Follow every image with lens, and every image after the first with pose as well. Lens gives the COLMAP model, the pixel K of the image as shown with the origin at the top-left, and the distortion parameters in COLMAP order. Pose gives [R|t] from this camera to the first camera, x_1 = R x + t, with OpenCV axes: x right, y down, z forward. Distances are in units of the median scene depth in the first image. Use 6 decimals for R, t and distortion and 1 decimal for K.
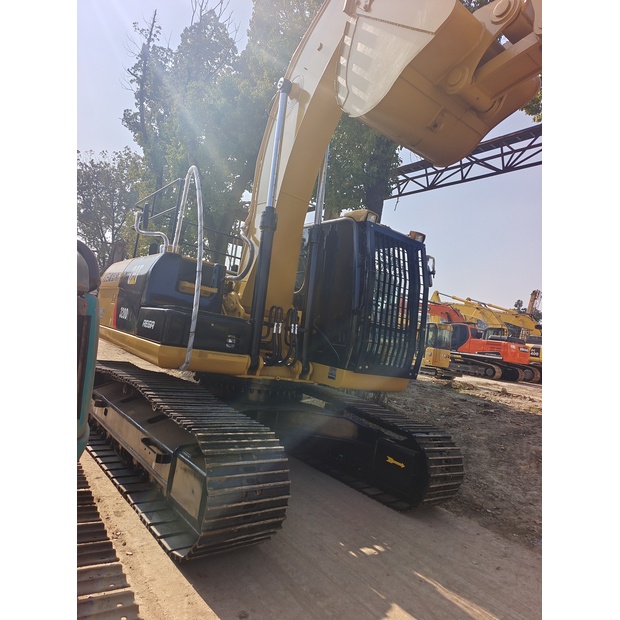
lens RADIAL K [[413.4, 0, 317.1], [0, 413.4, 309.9], [0, 0, 1]] dist [0.055702, -0.060489]
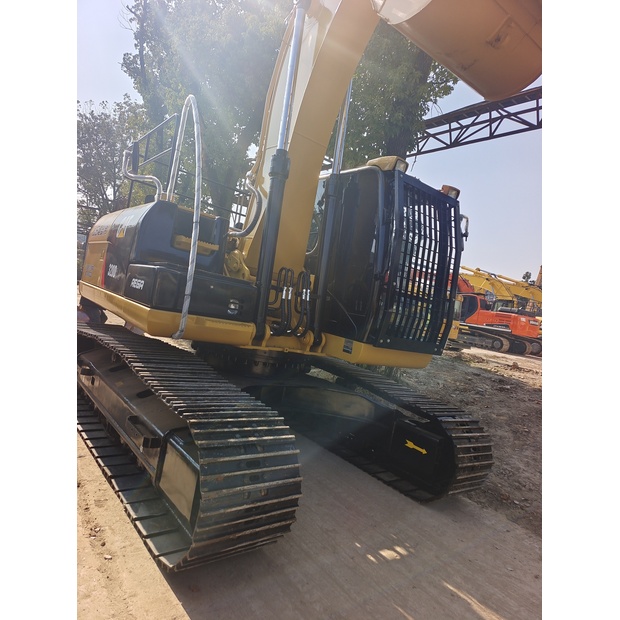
lens RADIAL K [[413.4, 0, 317.1], [0, 413.4, 309.9], [0, 0, 1]] dist [0.055702, -0.060489]
pose [[0.999517, 0.029944, -0.008364, -0.023901], [-0.029174, 0.996324, 0.080544, 0.006749], [0.010745, -0.080262, 0.996716, 0.128275]]
